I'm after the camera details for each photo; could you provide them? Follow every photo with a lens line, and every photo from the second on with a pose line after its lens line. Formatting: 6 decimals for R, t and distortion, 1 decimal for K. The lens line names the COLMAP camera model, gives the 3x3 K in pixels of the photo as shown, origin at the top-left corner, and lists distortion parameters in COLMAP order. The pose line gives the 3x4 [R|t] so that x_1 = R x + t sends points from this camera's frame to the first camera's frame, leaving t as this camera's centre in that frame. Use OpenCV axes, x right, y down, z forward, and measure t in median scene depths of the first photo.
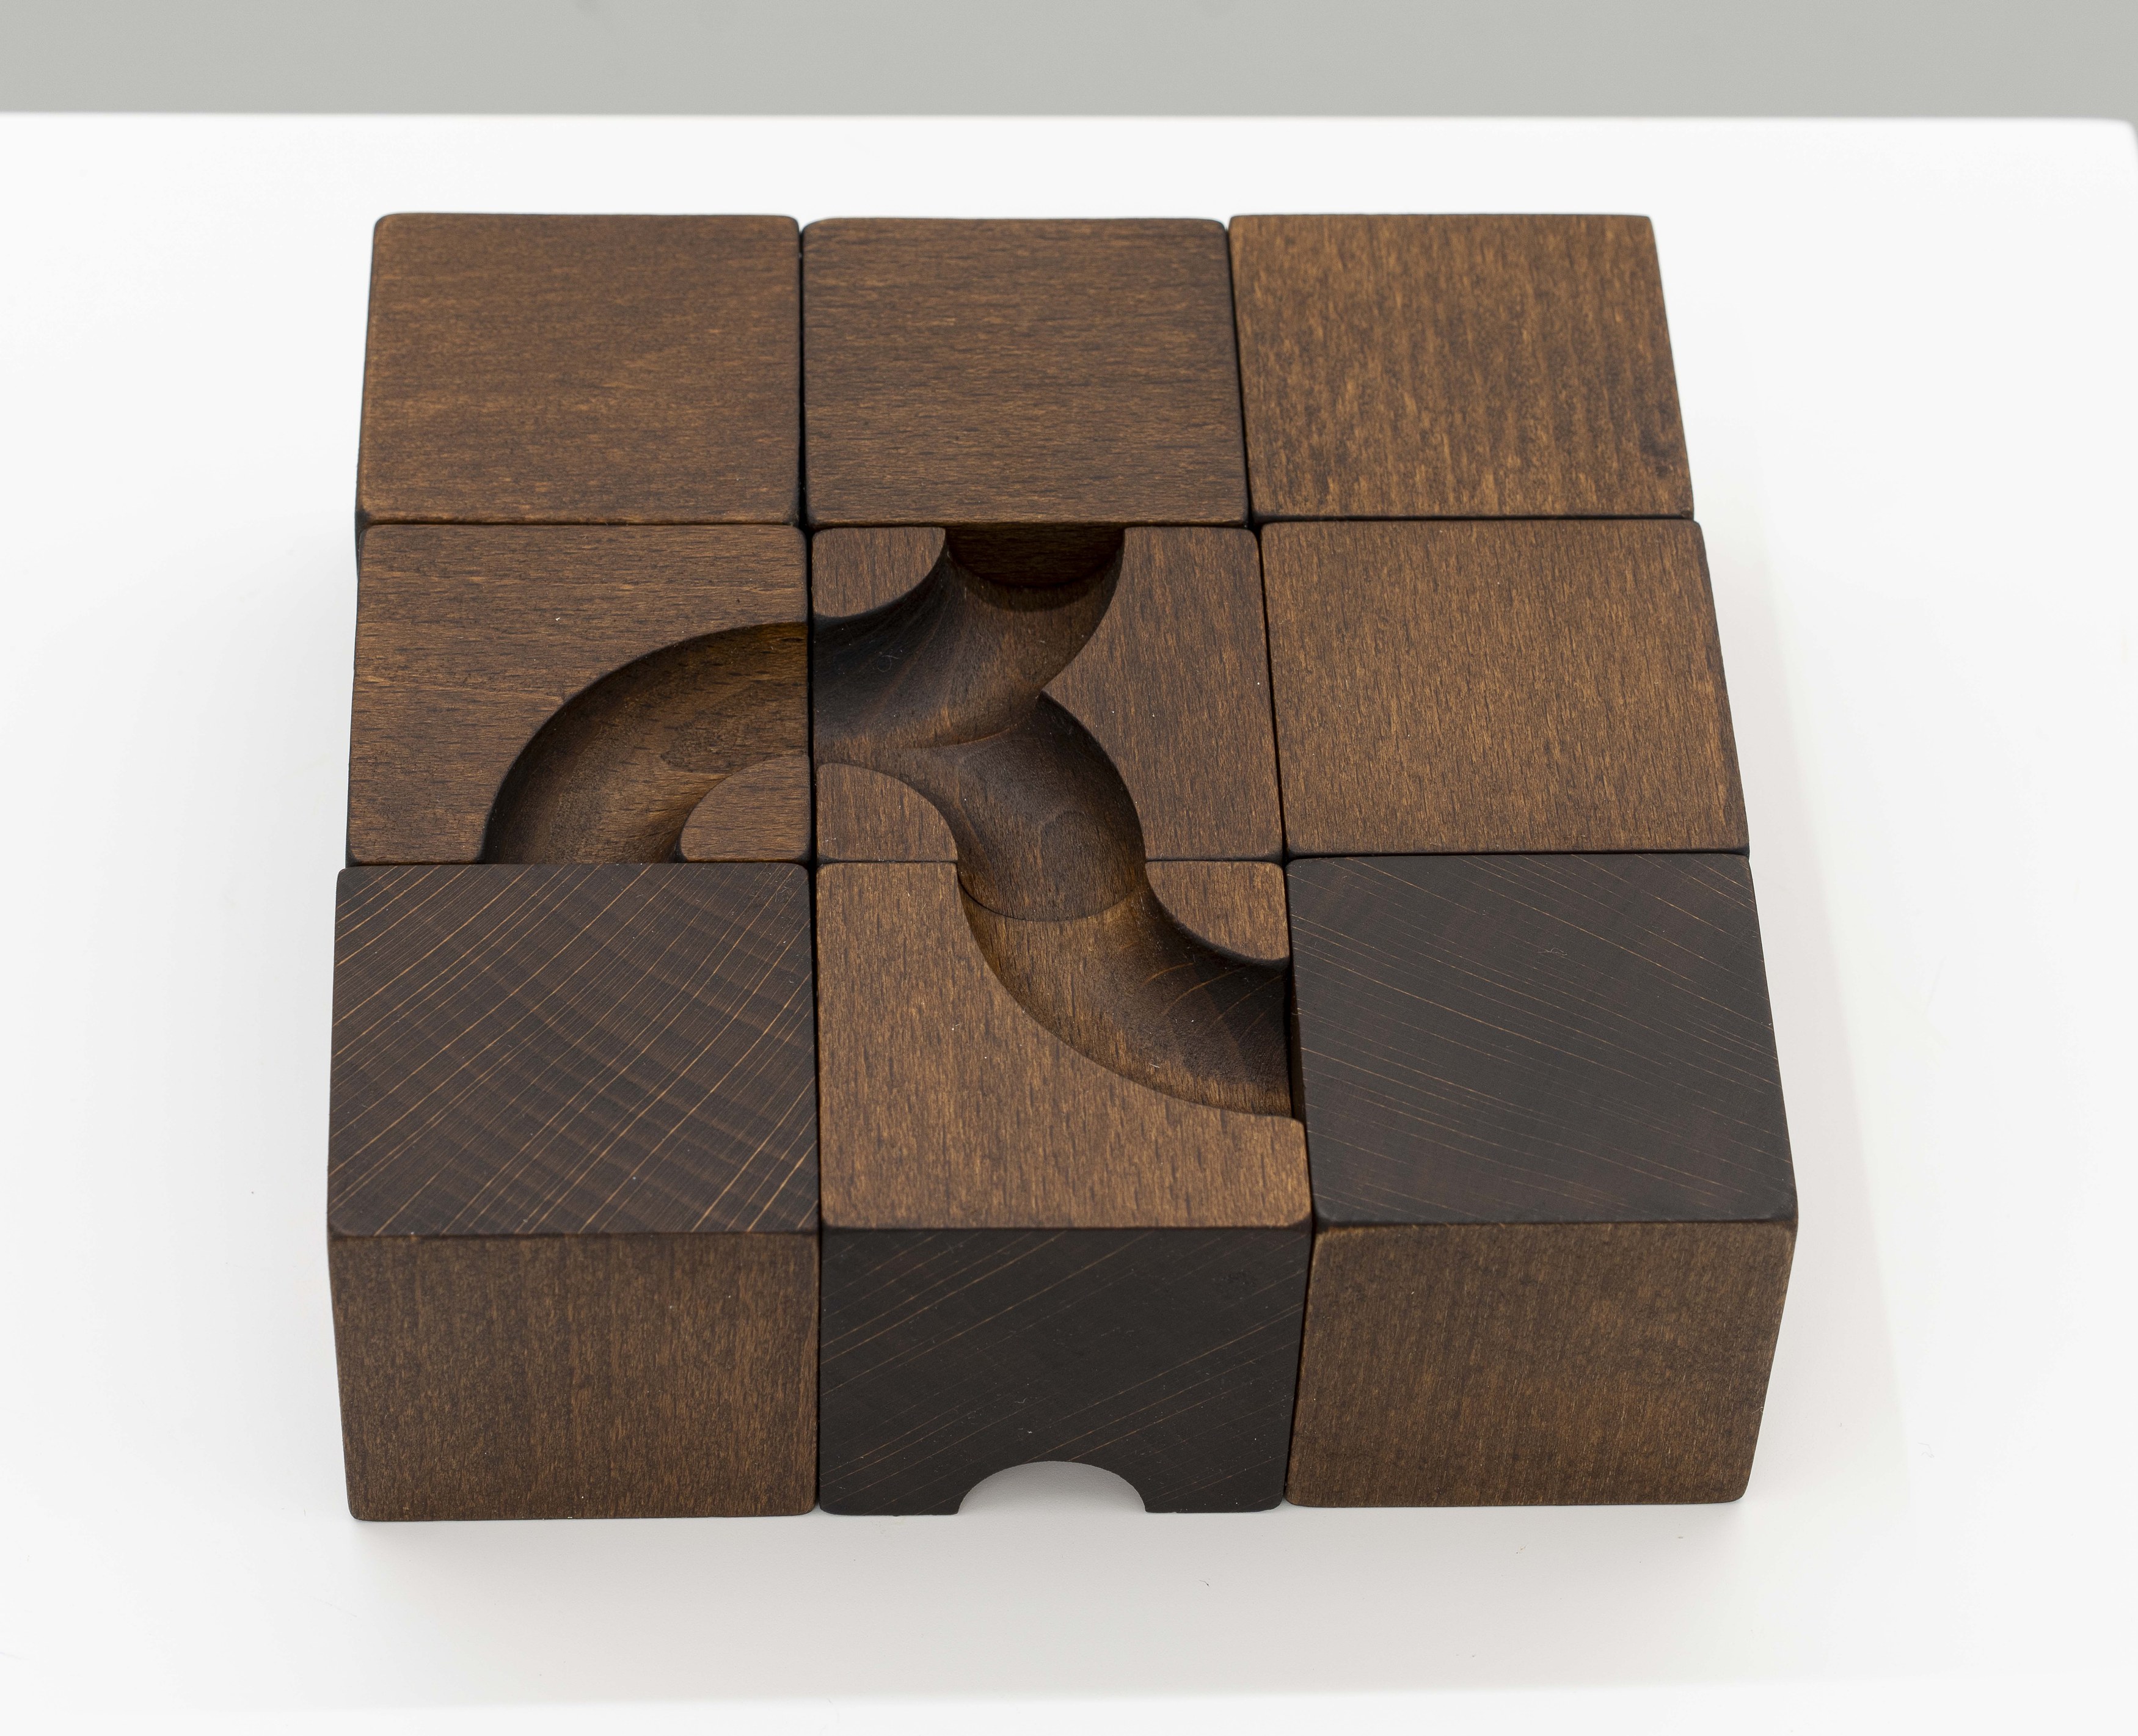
lens RADIAL K [[6398.4, 0, 992.7], [0, 6398.4, 870.2], [0, 0, 1]] dist [-0.006198, 0.000000]
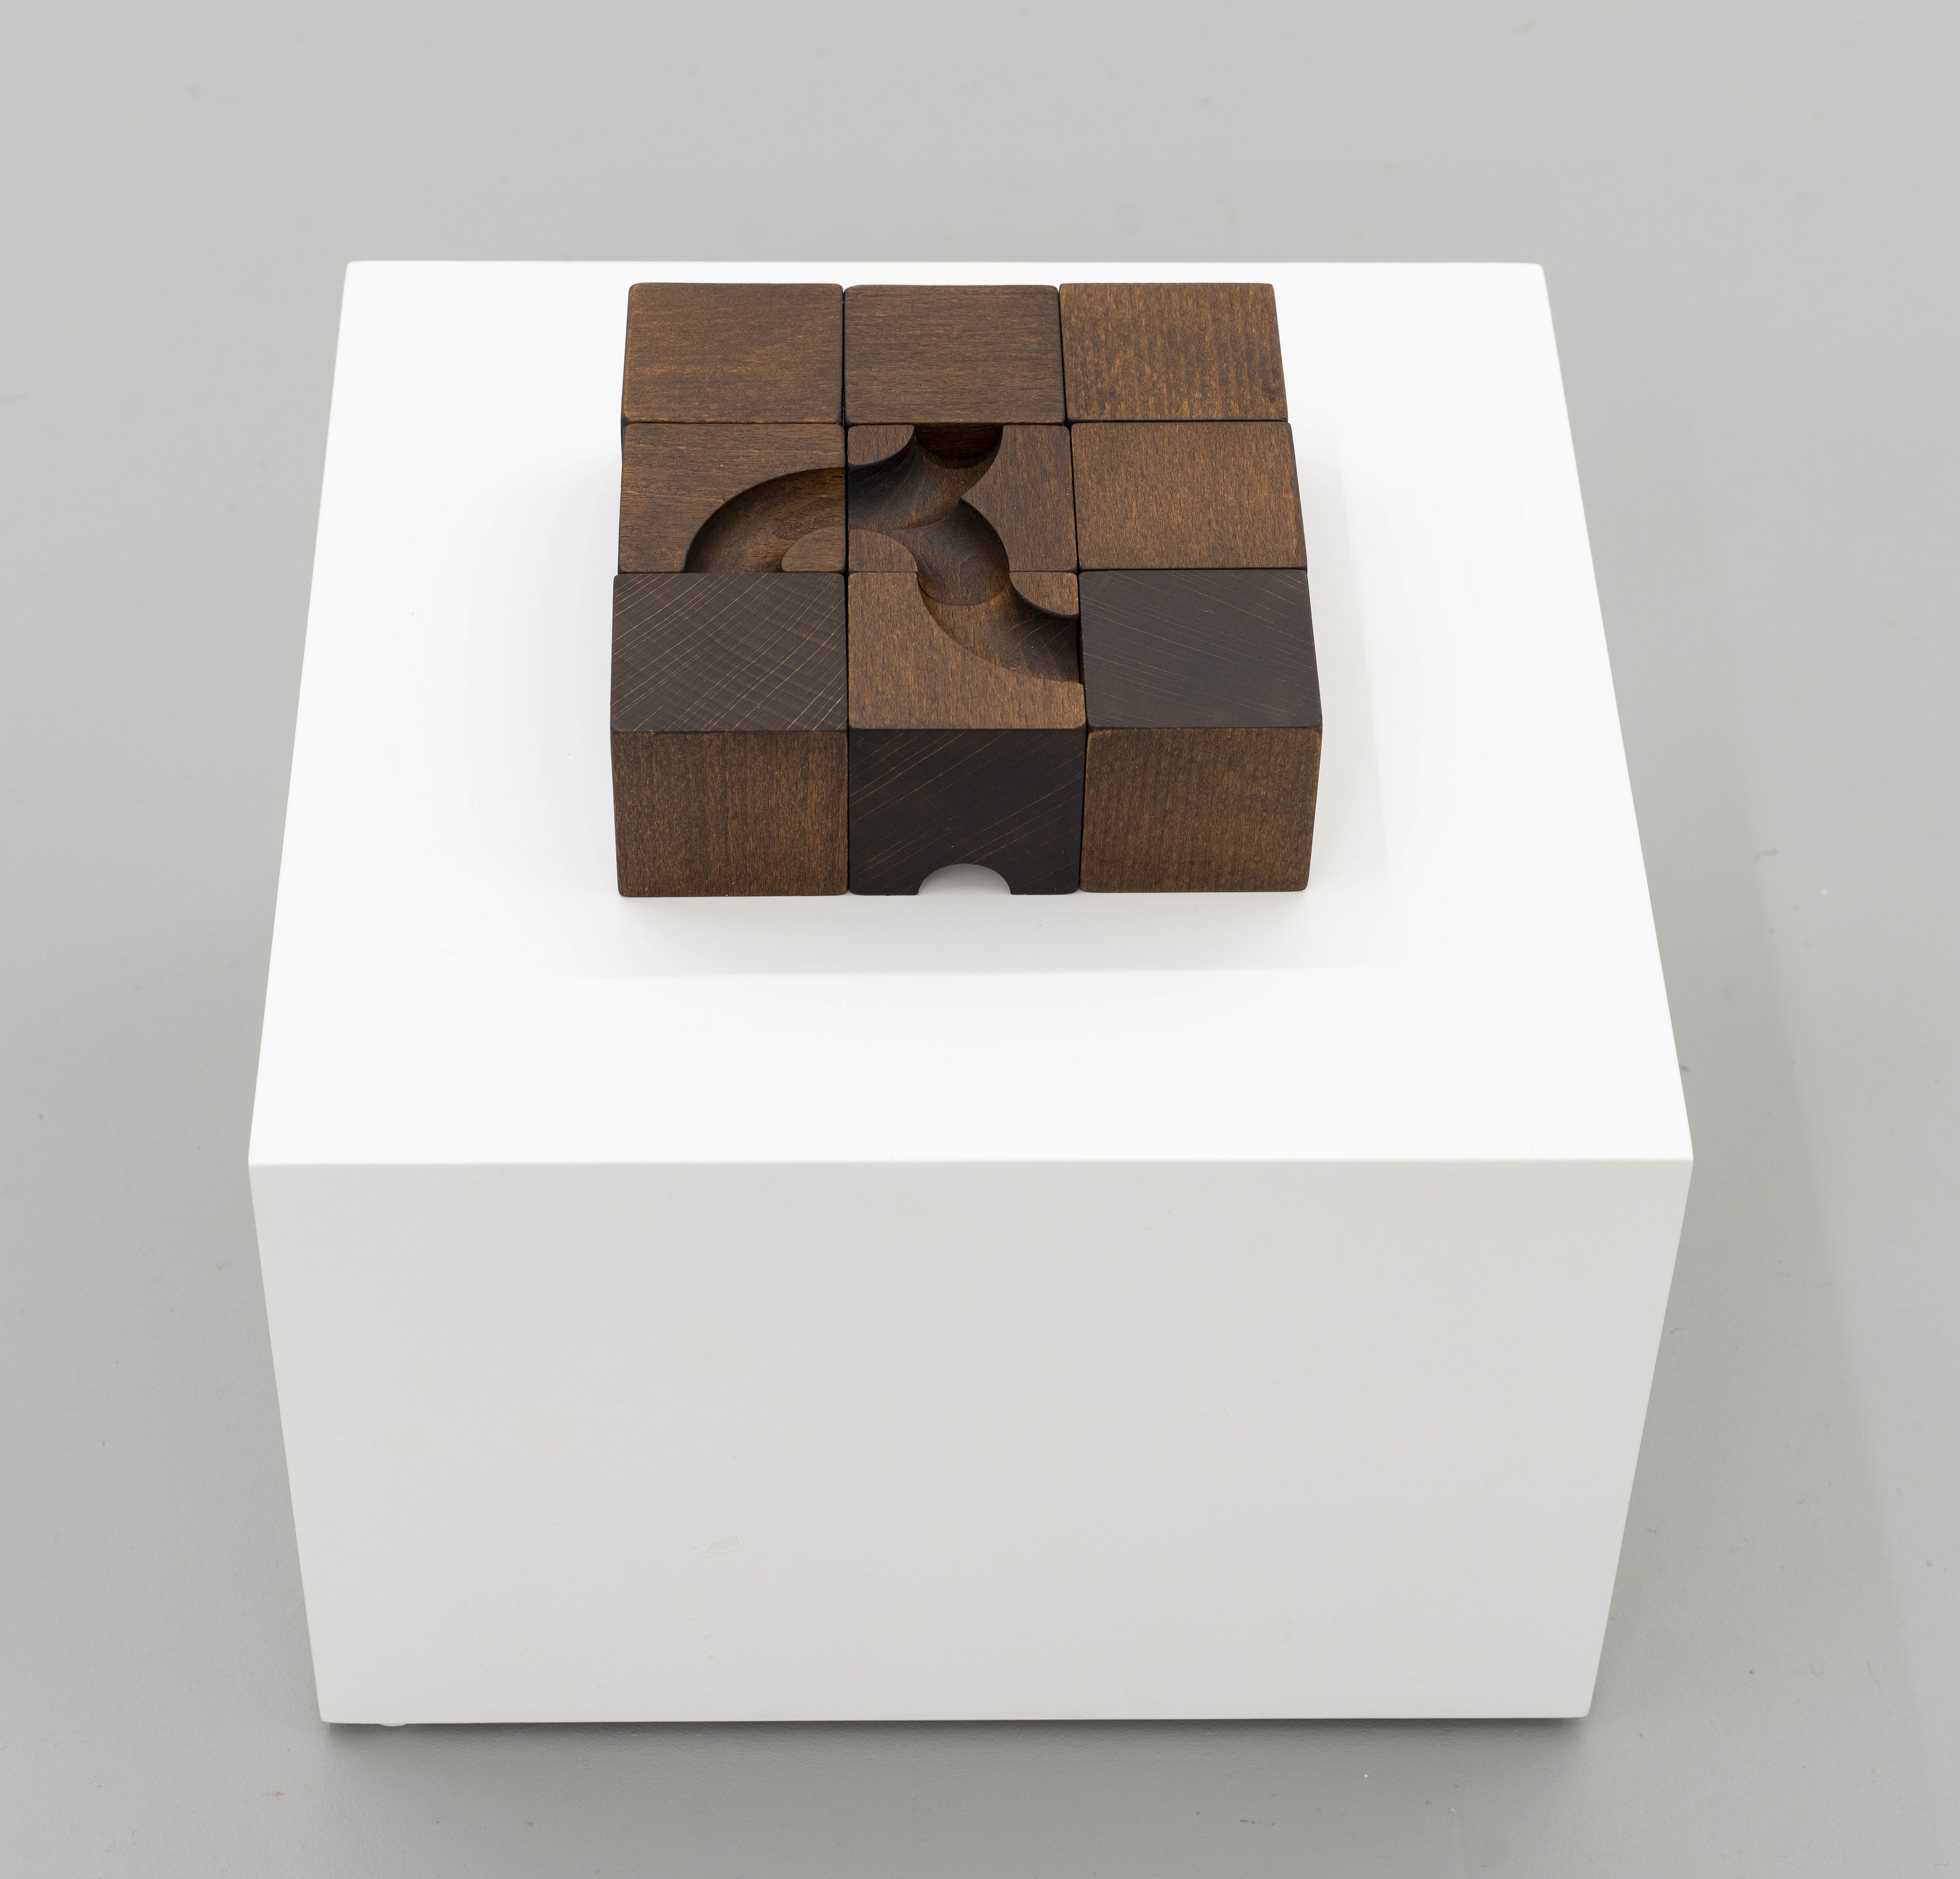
lens RADIAL K [[4687.9, 0, 971.0], [0, 4687.9, 937.7], [0, 0, 1]] dist [0.029990, 0.000000]
pose [[0.999903, -0.002154, -0.013763, 0.030989], [0.001478, 0.998802, -0.048918, 0.182458], [0.013852, 0.048893, 0.998708, -0.472157]]
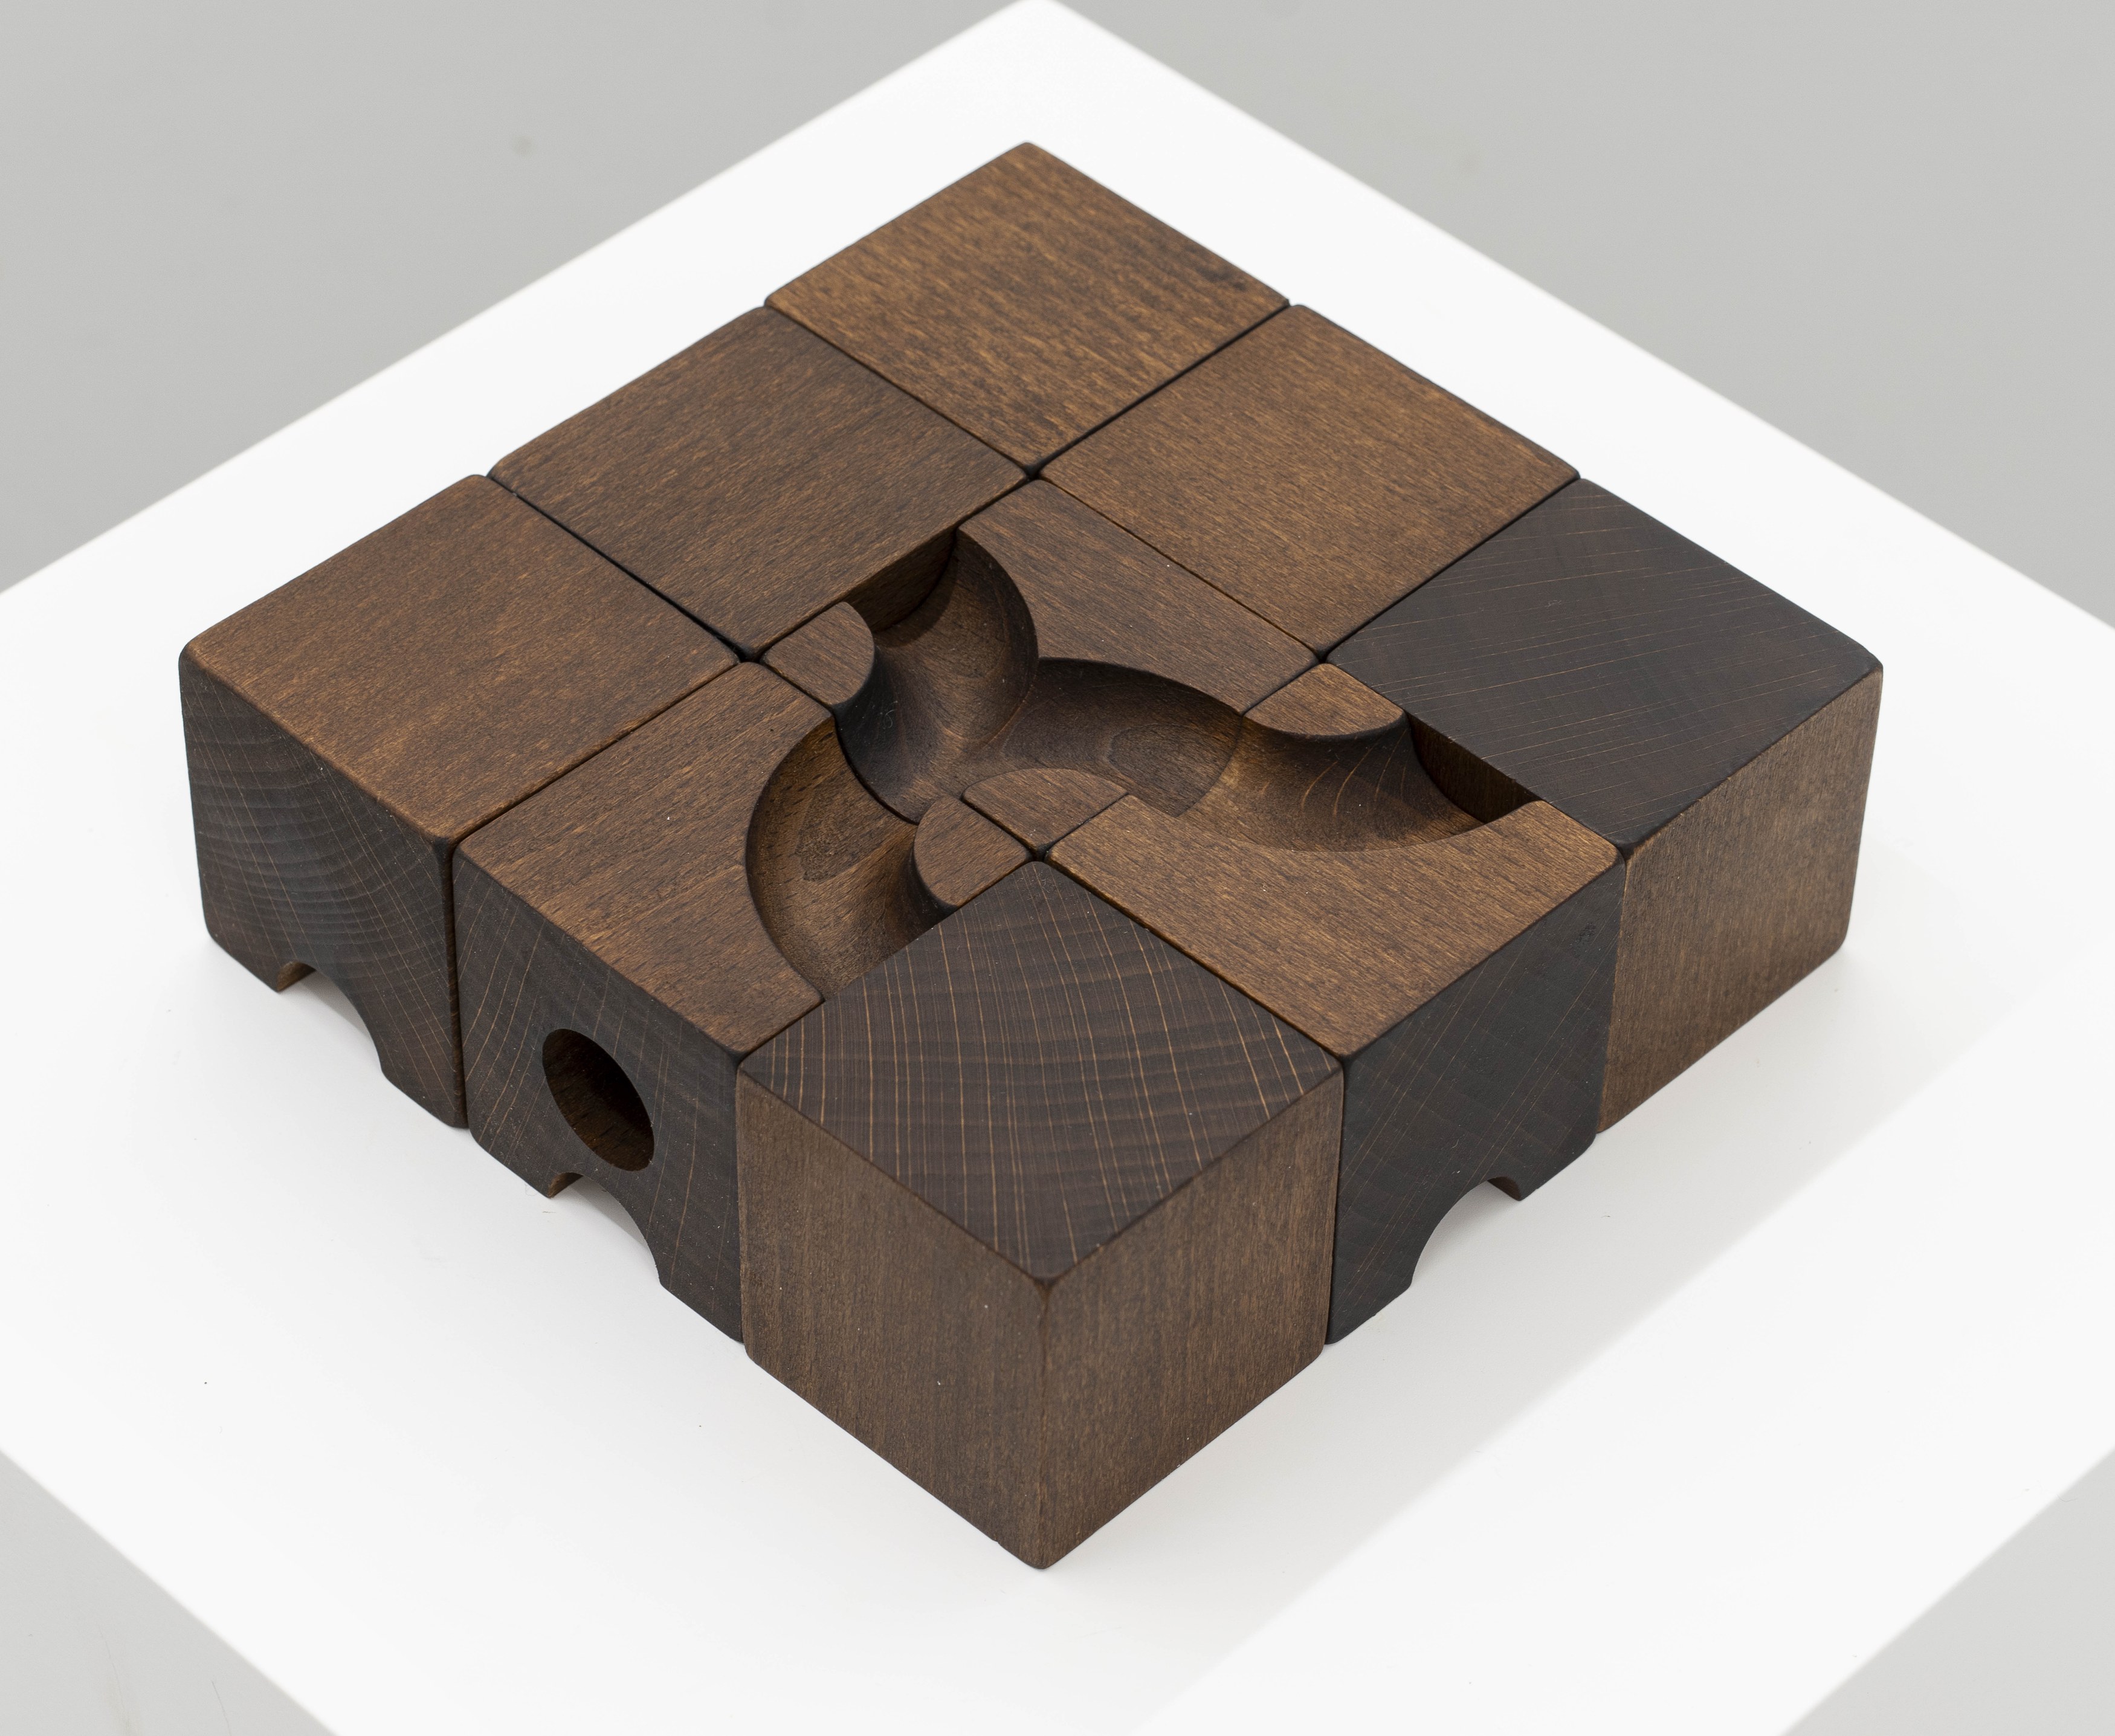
lens RADIAL K [[6375.5, 0, 1058.9], [0, 6375.5, 869.5], [0, 0, 1]] dist [-0.048874, 0.000000]
pose [[0.721912, -0.488052, 0.490559, -0.558111], [0.524269, 0.848453, 0.072597, -0.075920], [-0.451647, 0.204776, 0.868379, 0.026007]]
